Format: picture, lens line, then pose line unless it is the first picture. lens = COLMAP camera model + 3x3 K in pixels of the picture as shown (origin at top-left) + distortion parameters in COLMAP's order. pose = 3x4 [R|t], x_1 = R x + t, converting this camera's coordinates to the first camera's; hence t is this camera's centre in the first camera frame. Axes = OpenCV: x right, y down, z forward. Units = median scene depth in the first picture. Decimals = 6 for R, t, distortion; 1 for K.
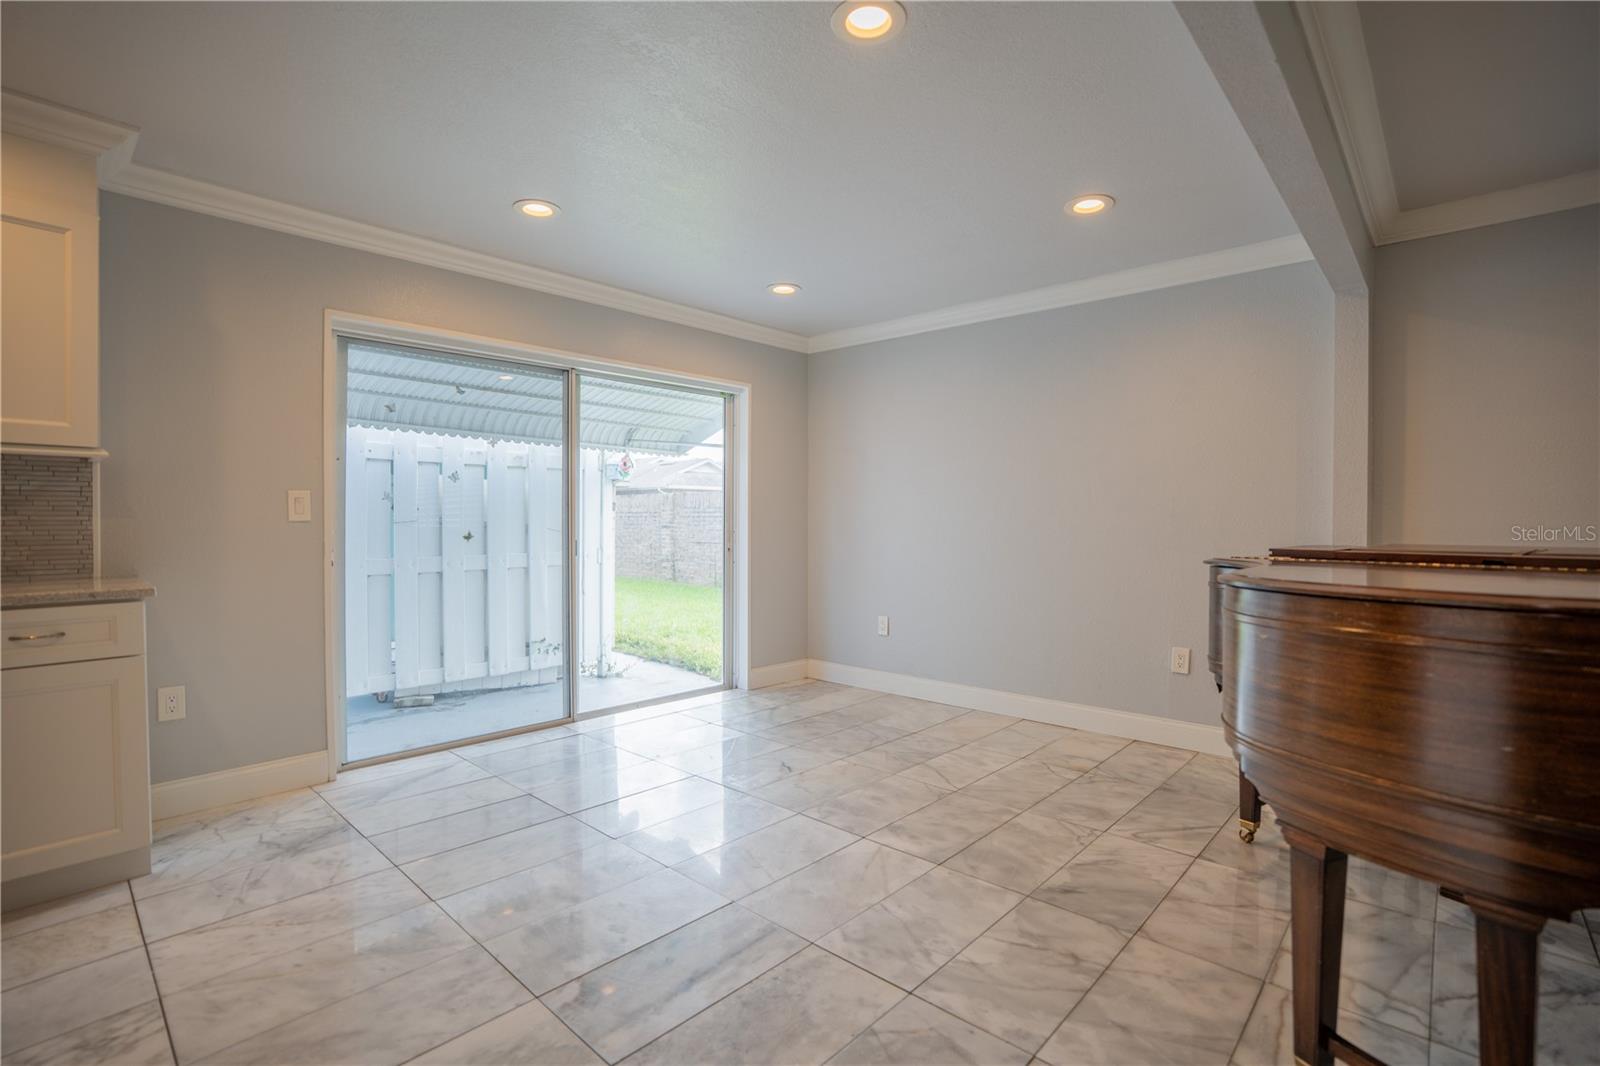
lens RADIAL K [[737.9, 0, 790.8], [0, 737.9, 533.5], [0, 0, 1]] dist [-0.065189, 0.021410]
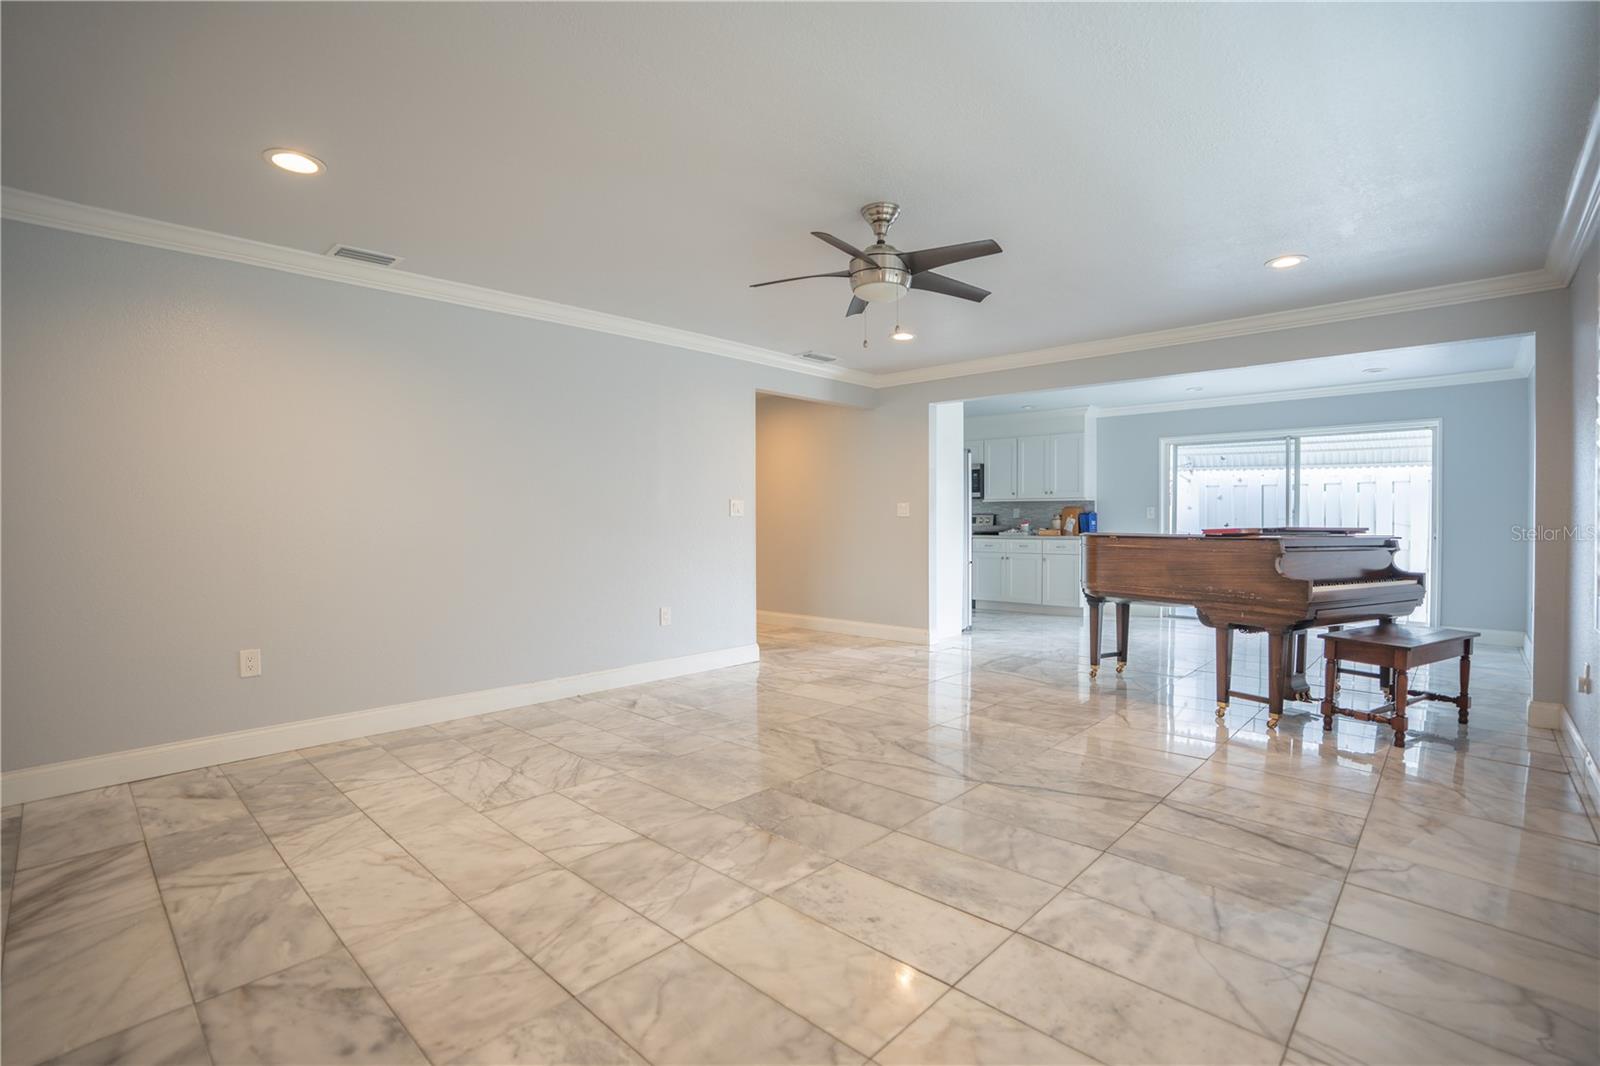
lens RADIAL K [[737.9, 0, 801.1], [0, 737.9, 530.1], [0, 0, 1]] dist [-0.065189, 0.021410]
pose [[-0.005227, 0.011330, -0.999922, 3.011120], [-0.017761, 0.999777, 0.011421, 0.030698], [0.999829, 0.017820, -0.005025, -0.446604]]
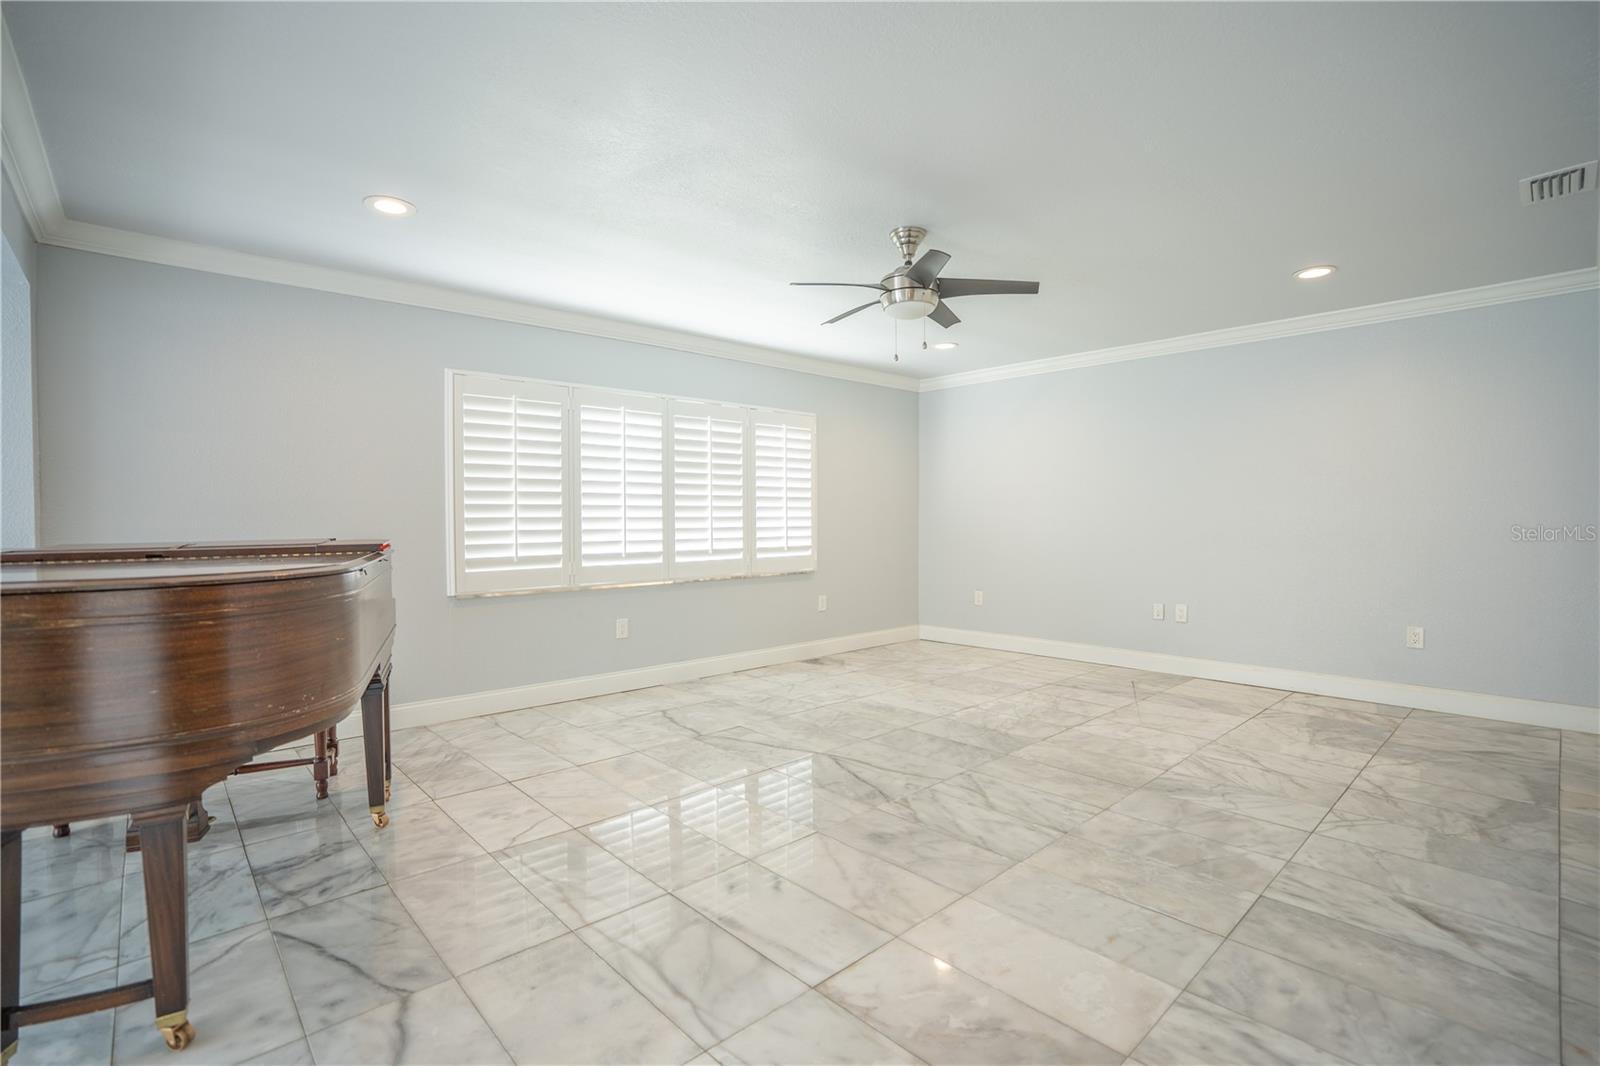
lens RADIAL K [[737.9, 0, 805.3], [0, 737.9, 531.6], [0, 0, 1]] dist [-0.065189, 0.021410]
pose [[0.067447, -0.020439, 0.997513, -0.117692], [0.026220, 0.999481, 0.018707, 0.005948], [-0.997378, 0.024893, 0.067948, -0.170756]]
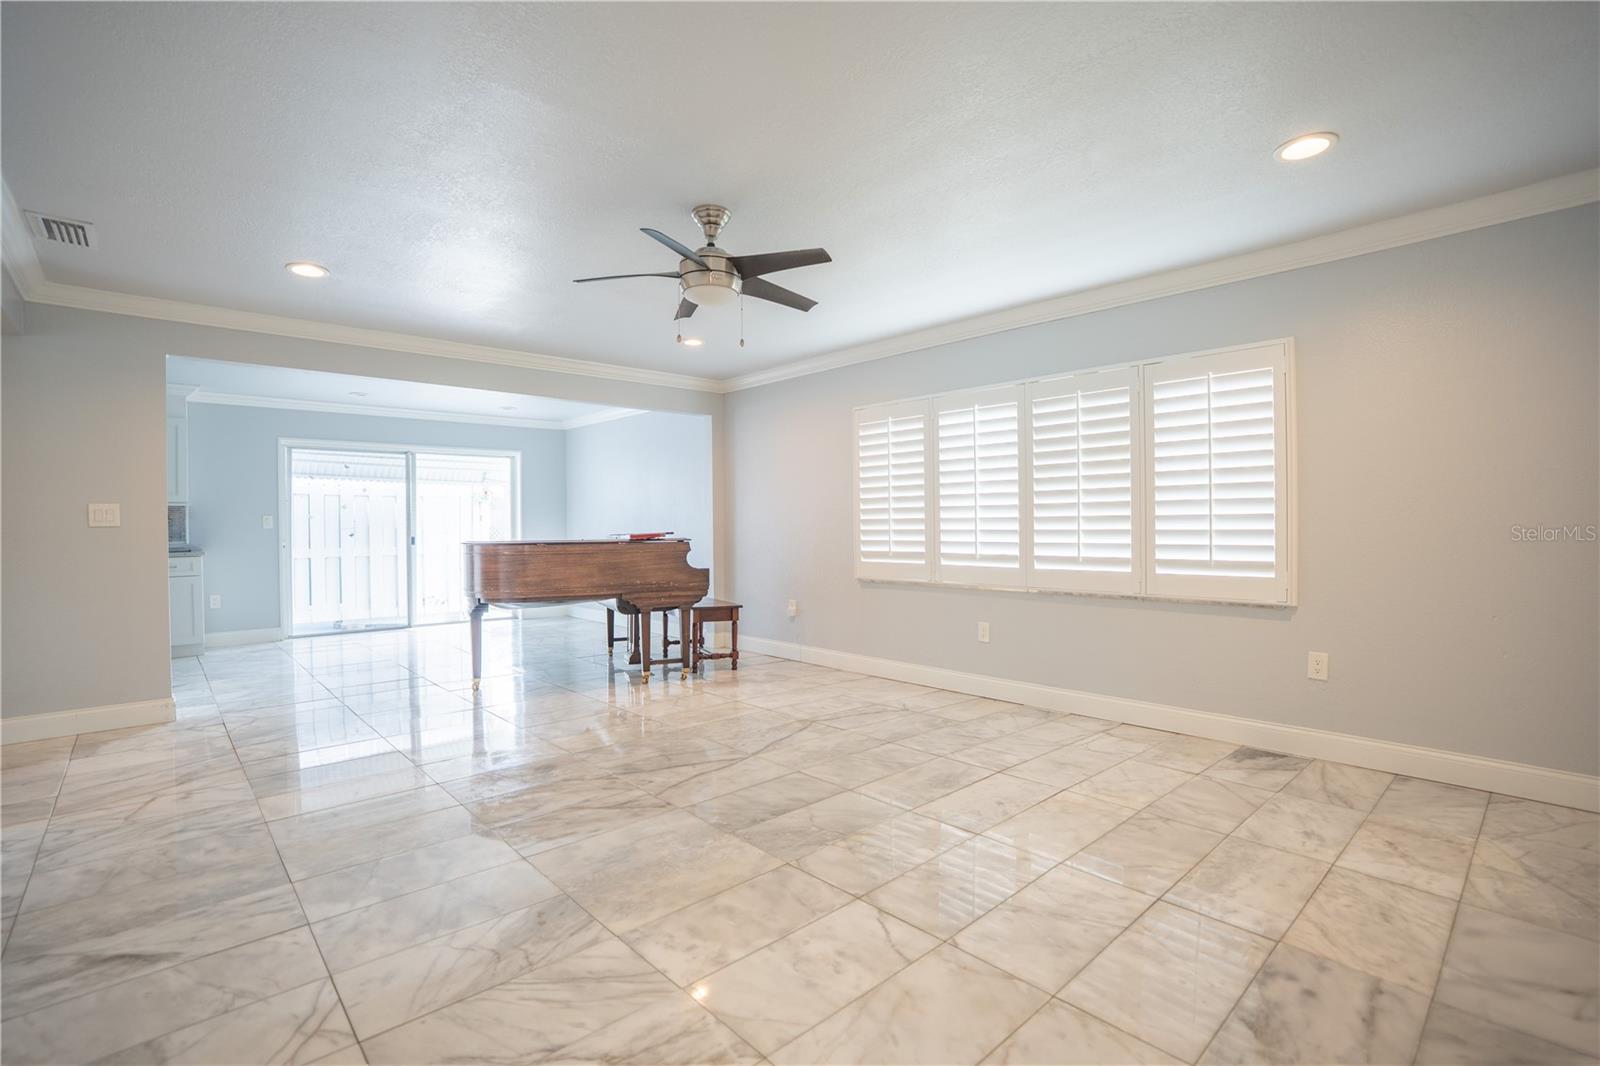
lens RADIAL K [[737.9, 0, 794.0], [0, 737.9, 529.8], [0, 0, 1]] dist [-0.065189, 0.021410]
pose [[0.996738, -0.009566, -0.080140, 1.786228], [0.008459, 0.999864, -0.014152, 0.053458], [0.080265, 0.013428, 0.996683, -1.757768]]
